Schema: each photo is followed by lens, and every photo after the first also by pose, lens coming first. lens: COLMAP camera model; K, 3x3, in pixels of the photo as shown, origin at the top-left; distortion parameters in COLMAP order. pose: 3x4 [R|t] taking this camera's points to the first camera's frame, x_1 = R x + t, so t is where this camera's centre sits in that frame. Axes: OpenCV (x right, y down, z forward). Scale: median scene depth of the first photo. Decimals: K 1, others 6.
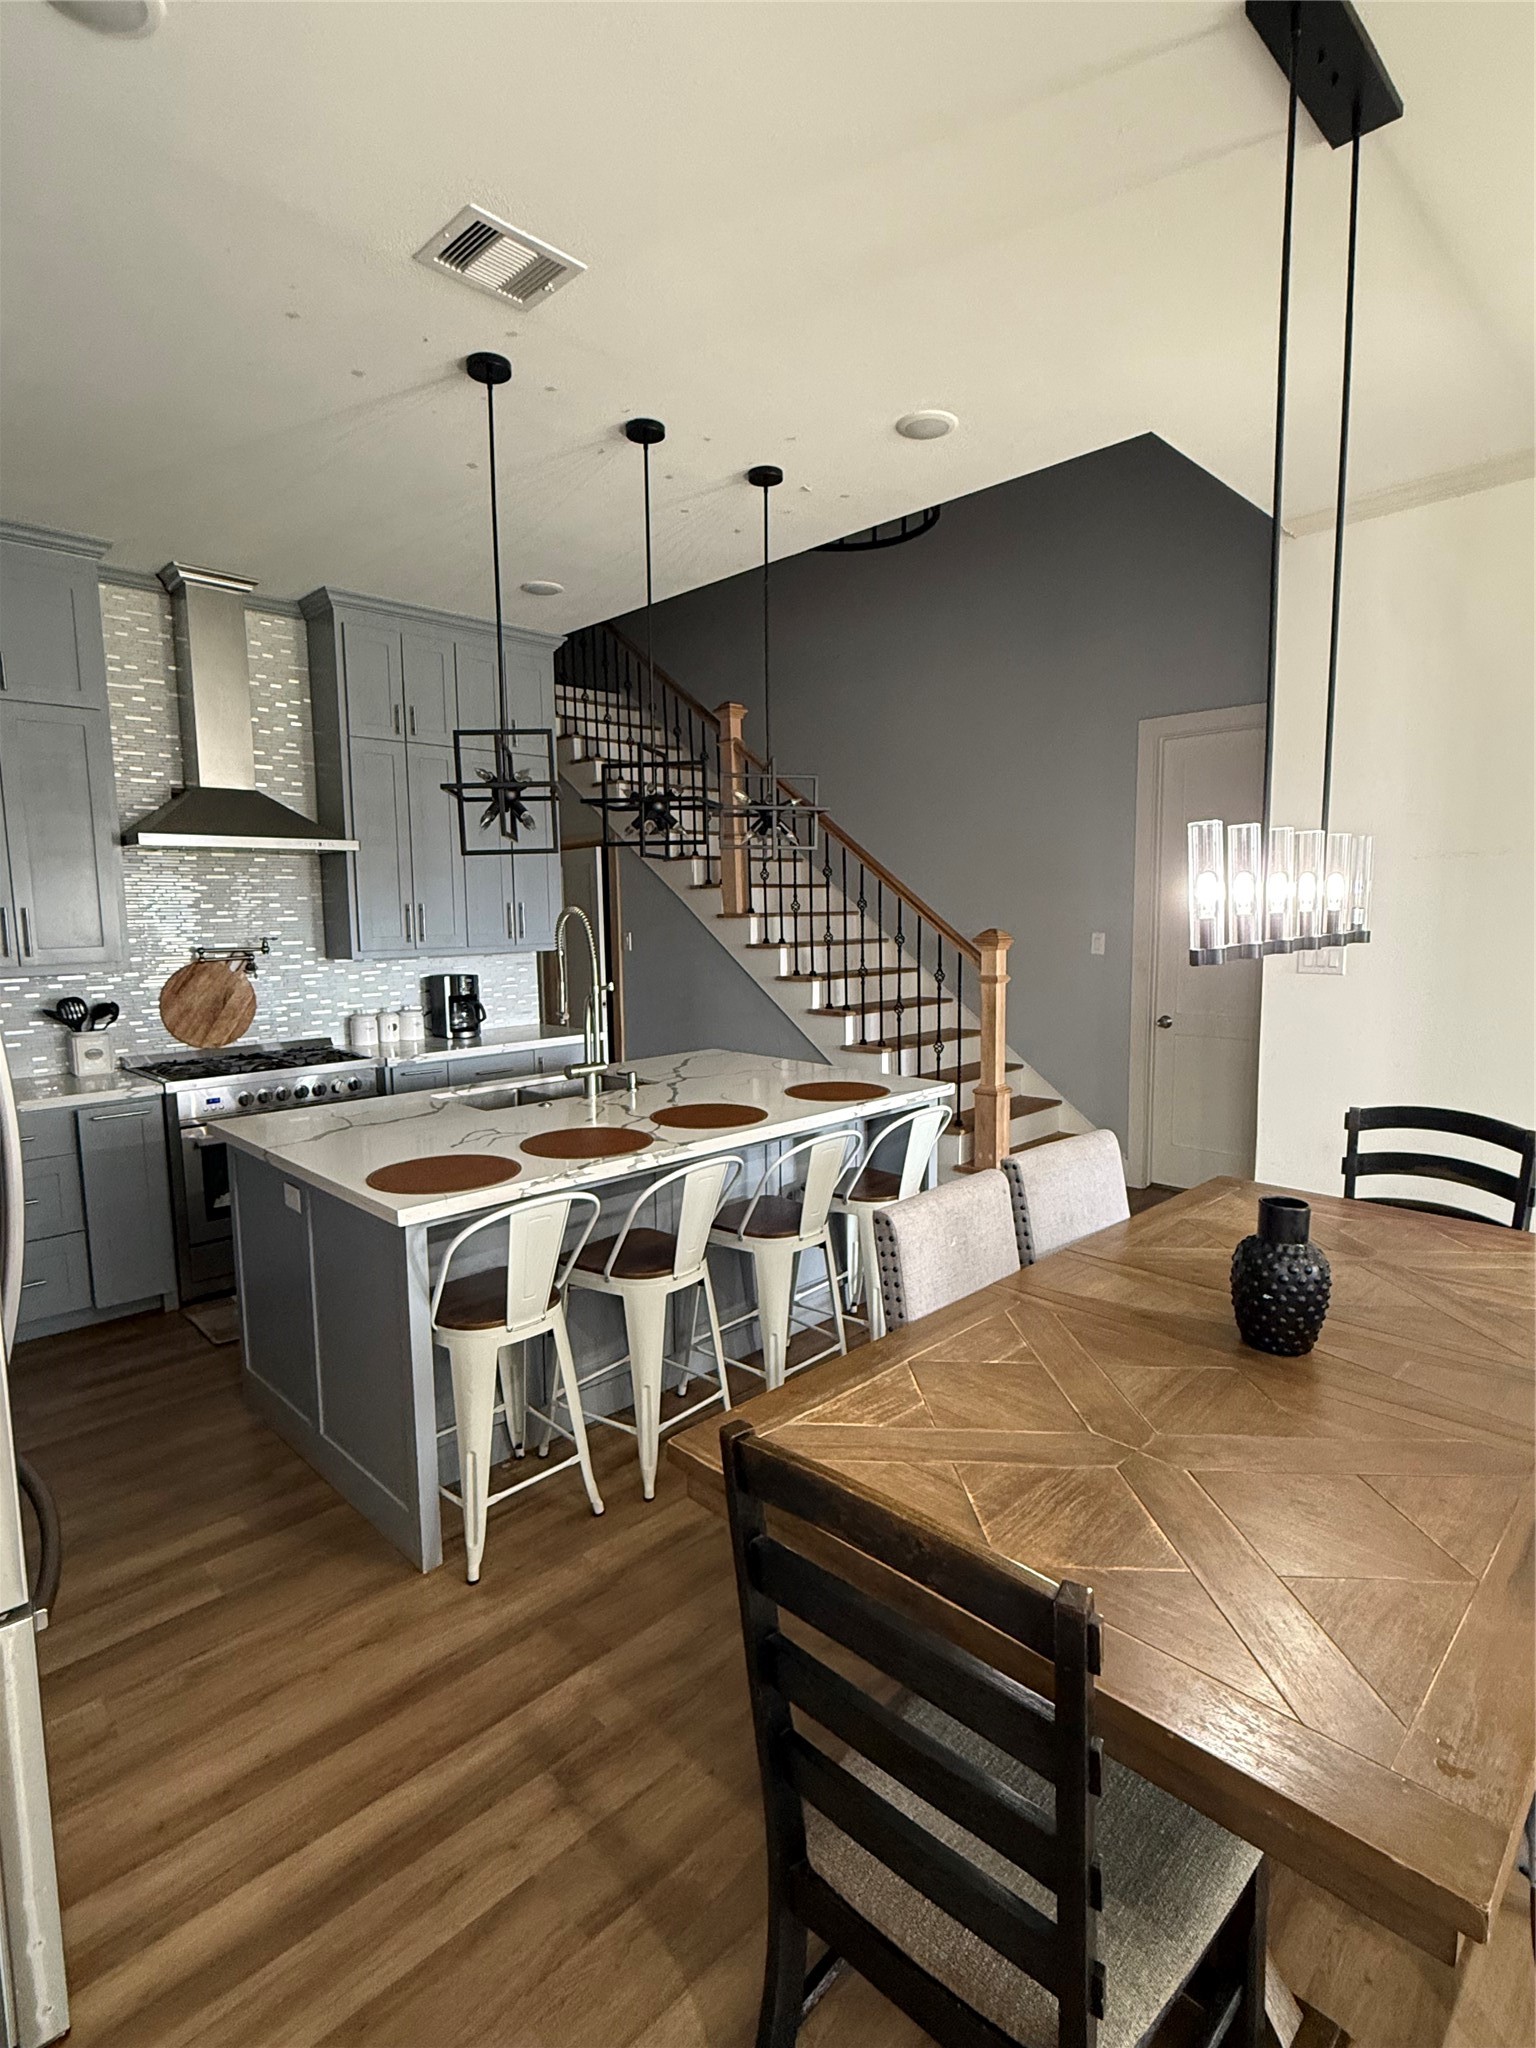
lens RADIAL K [[1042.2, 0, 759.2], [0, 1042.2, 1011.9], [0, 0, 1]] dist [0.027576, 0.000542]
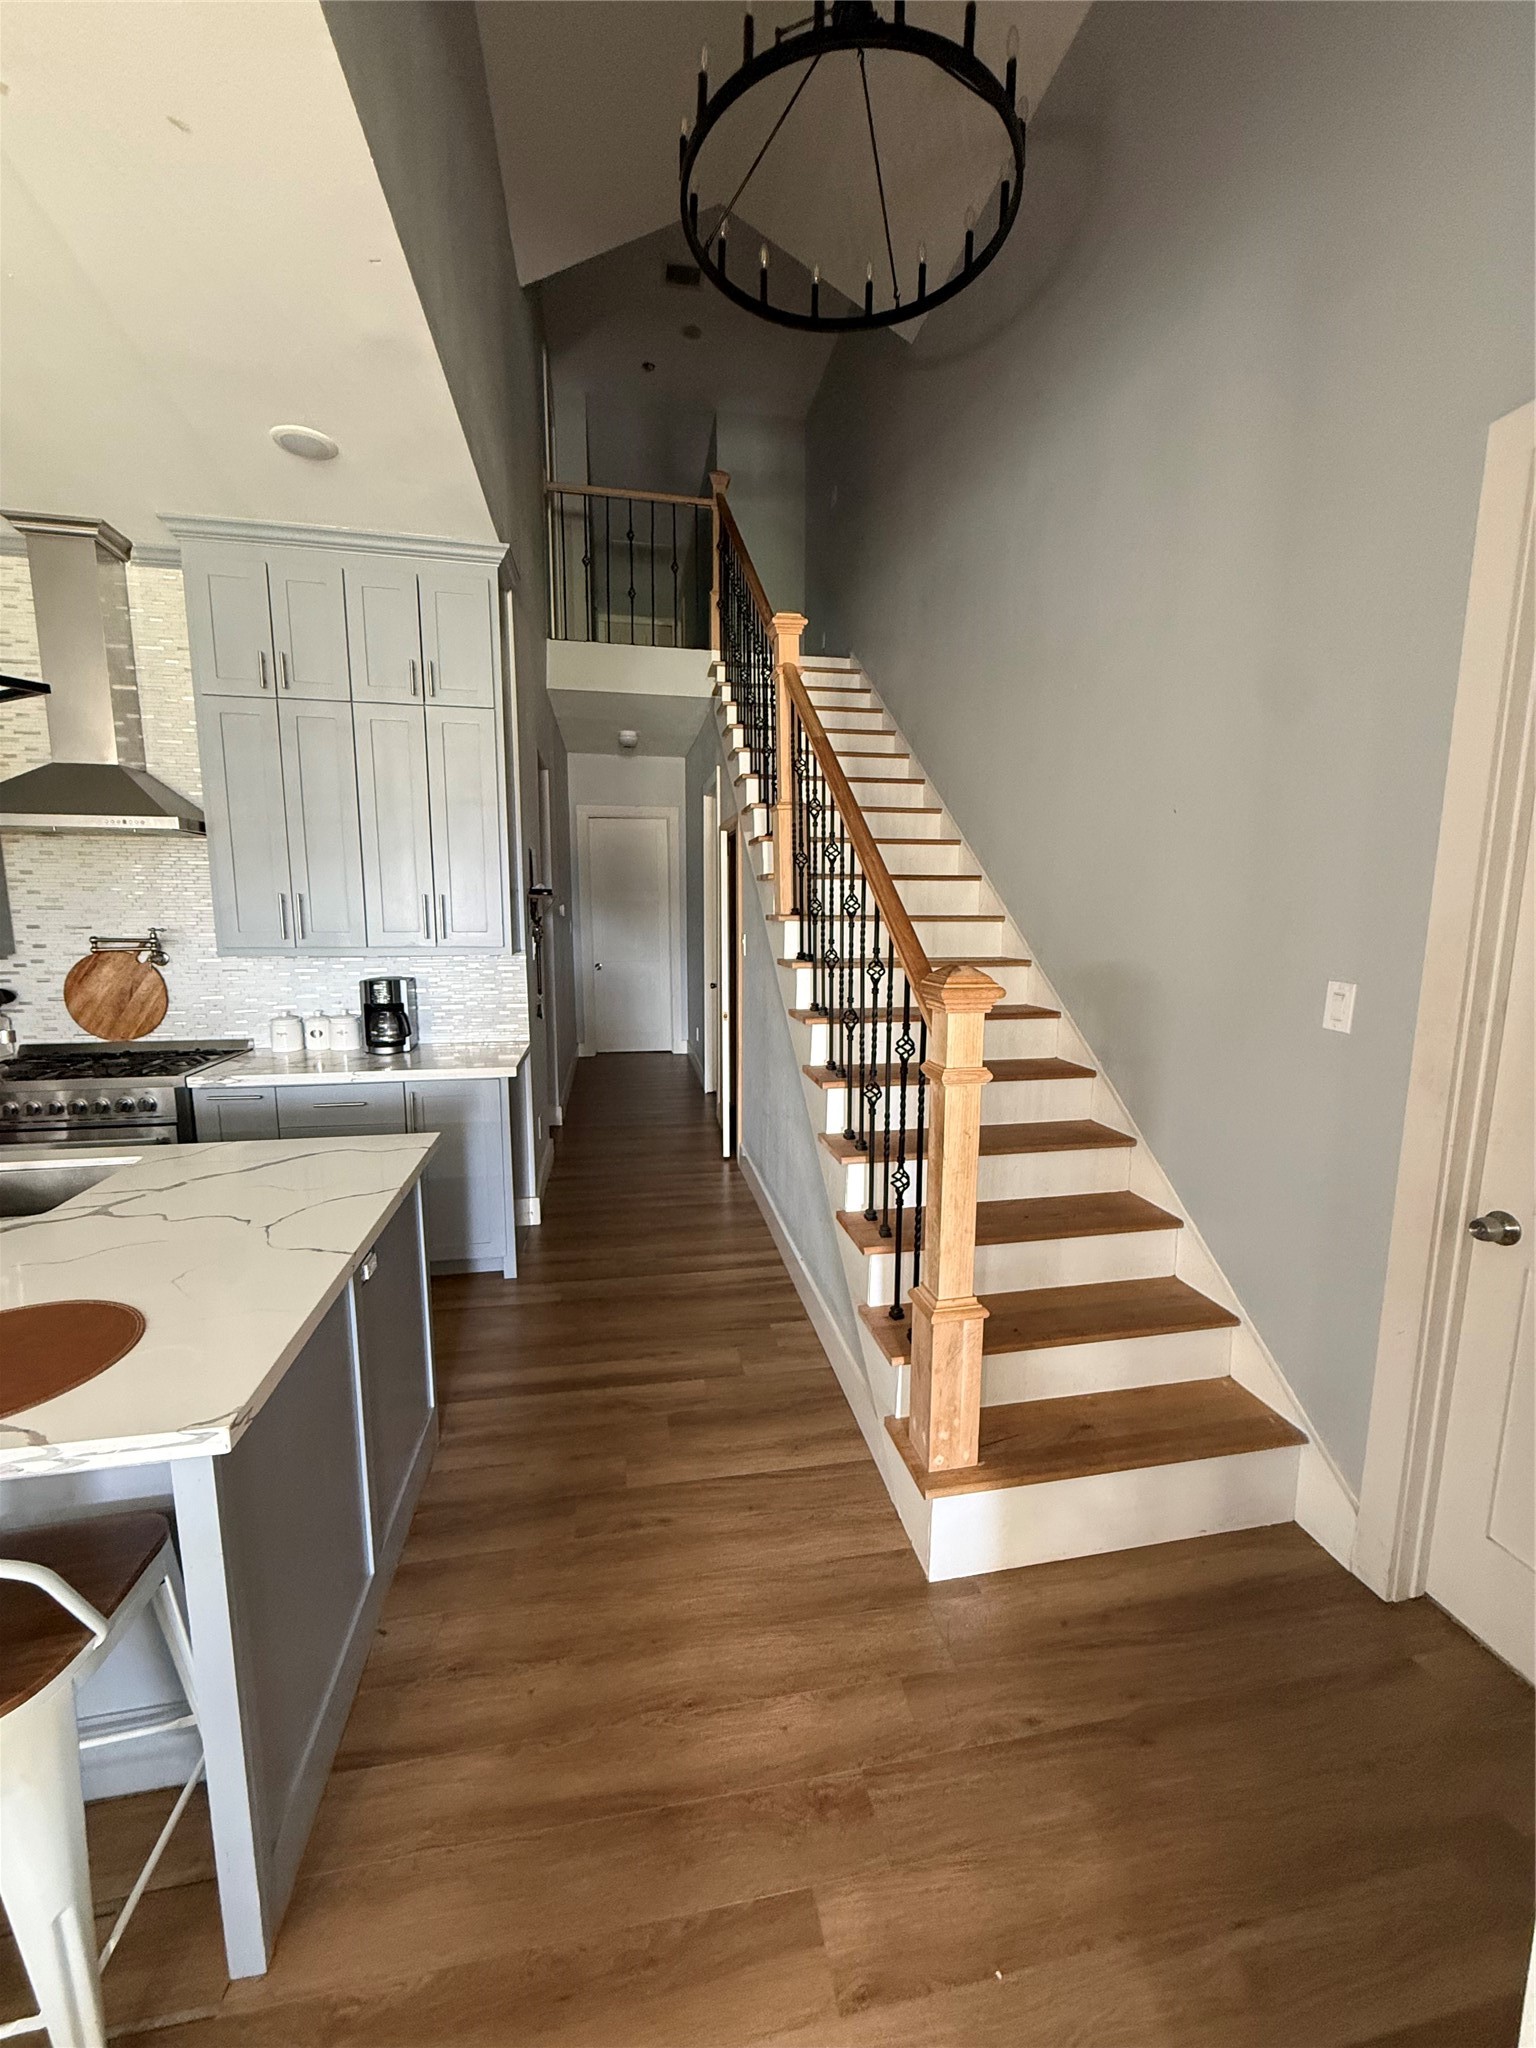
lens RADIAL K [[812.4, 0, 766.0], [0, 812.4, 1017.1], [0, 0, 1]] dist [0.002583, -0.000498]
pose [[0.829674, 0.096560, -0.549834, 0.383900], [-0.073905, 0.995257, 0.063266, -0.079108], [0.553335, -0.011854, 0.832875, 0.713333]]
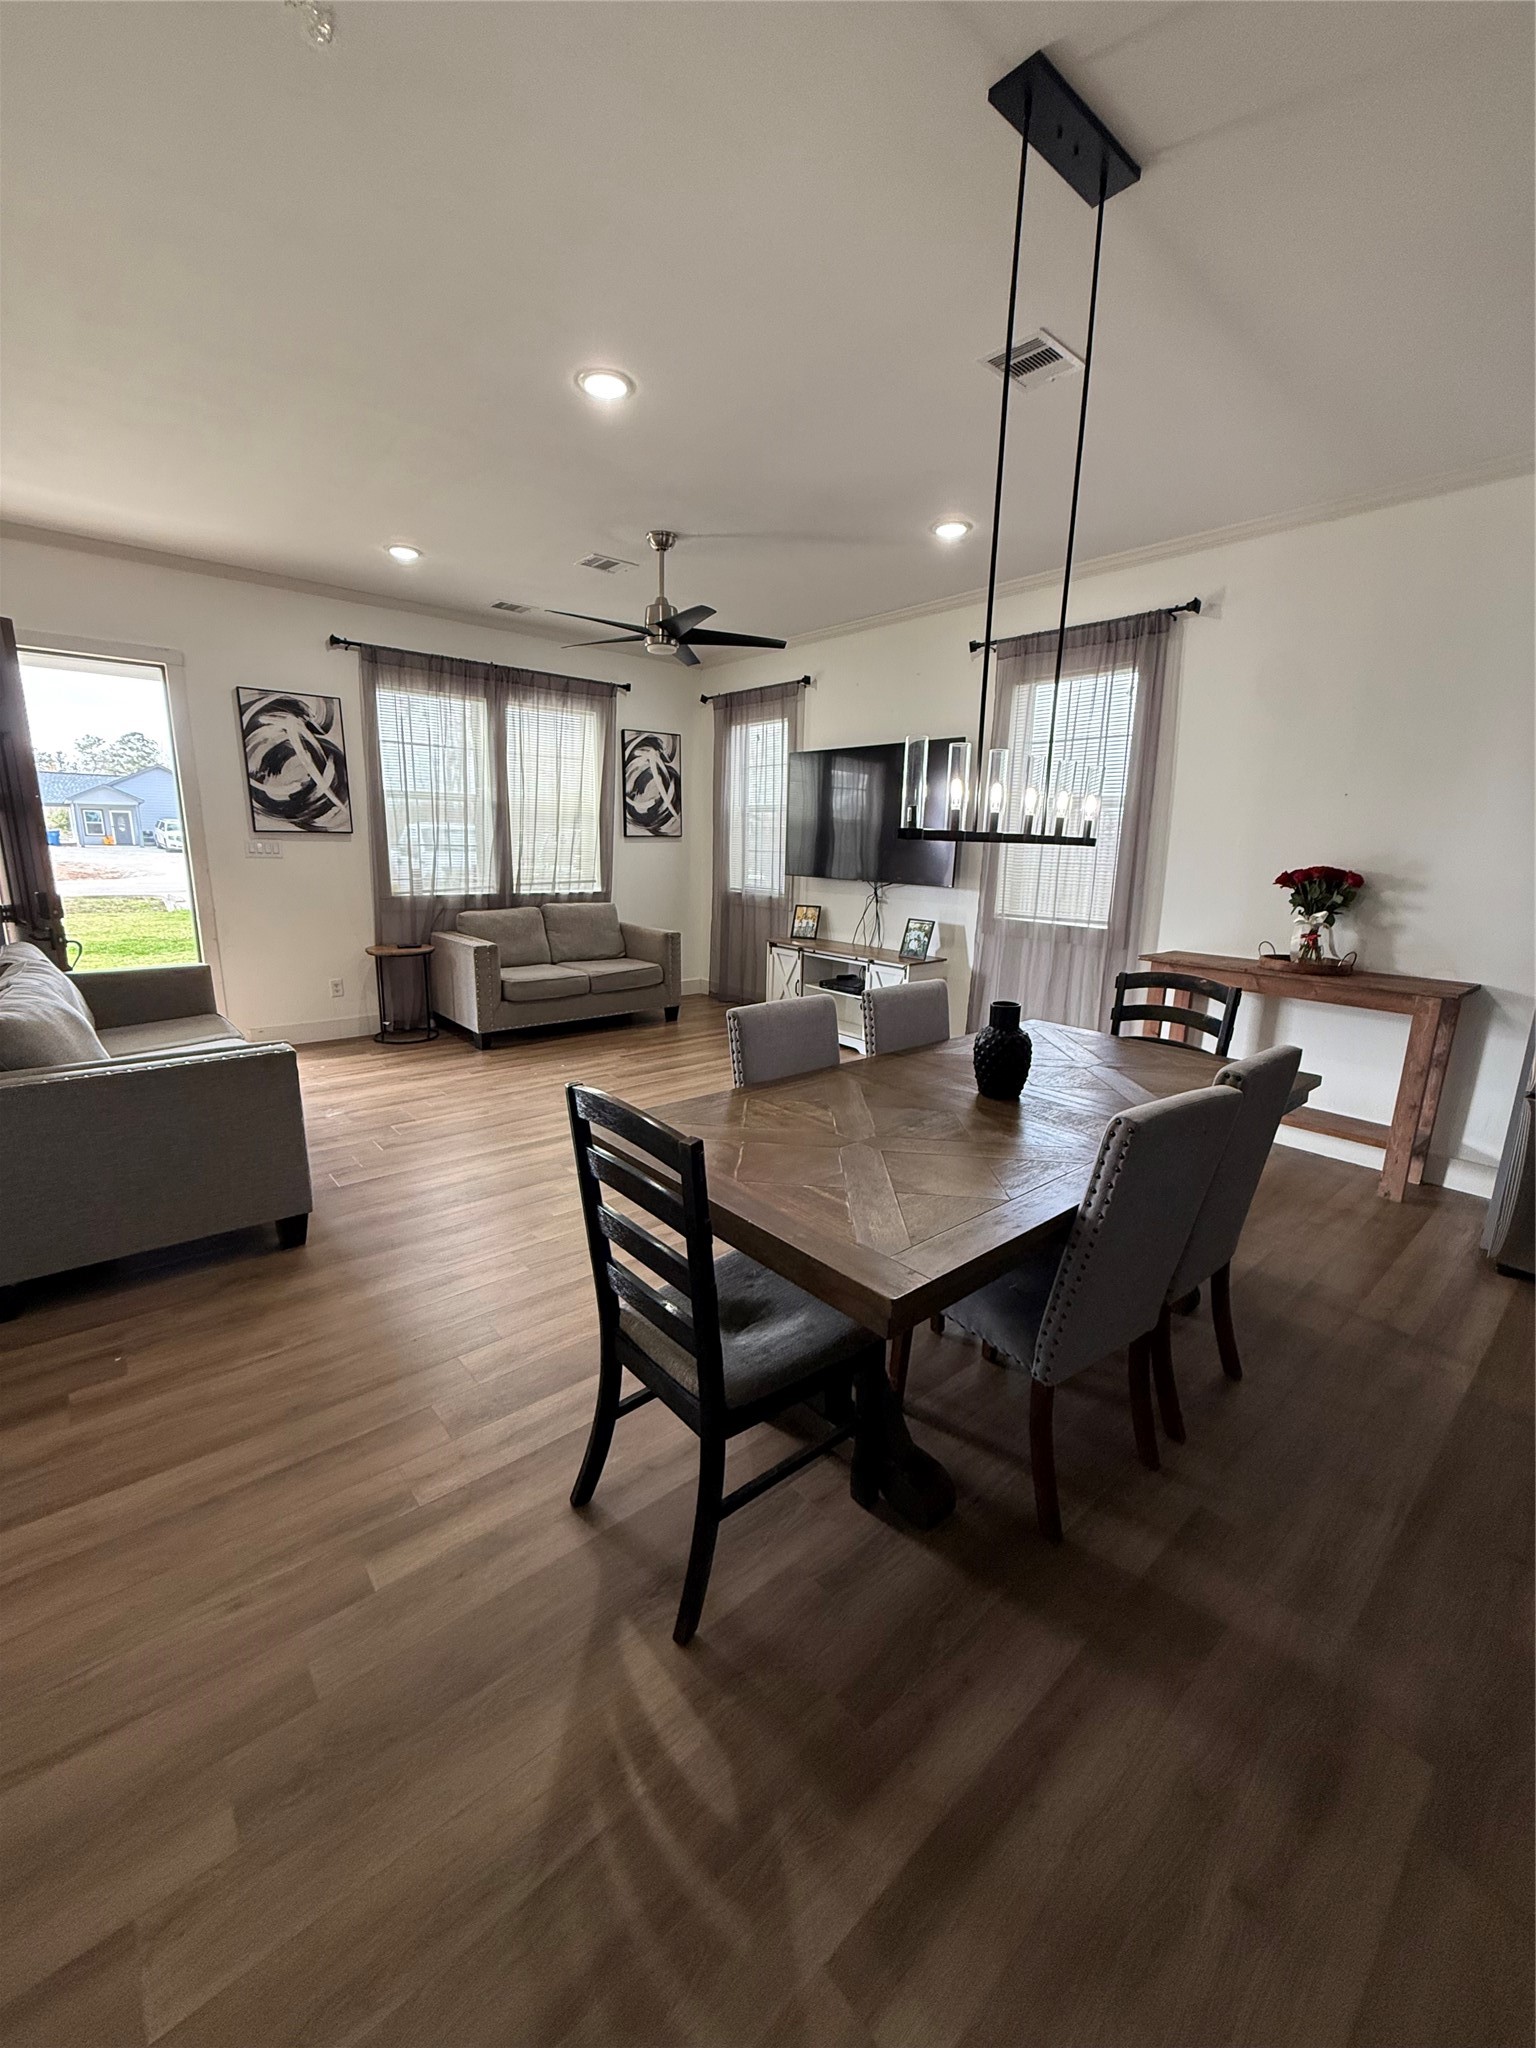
lens RADIAL K [[812.4, 0, 775.4], [0, 812.4, 1027.1], [0, 0, 1]] dist [0.002583, -0.000498]
pose [[-0.997774, -0.022479, 0.062786, 0.312339], [-0.000986, 0.946346, 0.323155, -0.074659], [-0.066681, 0.322374, -0.944261, 0.885761]]
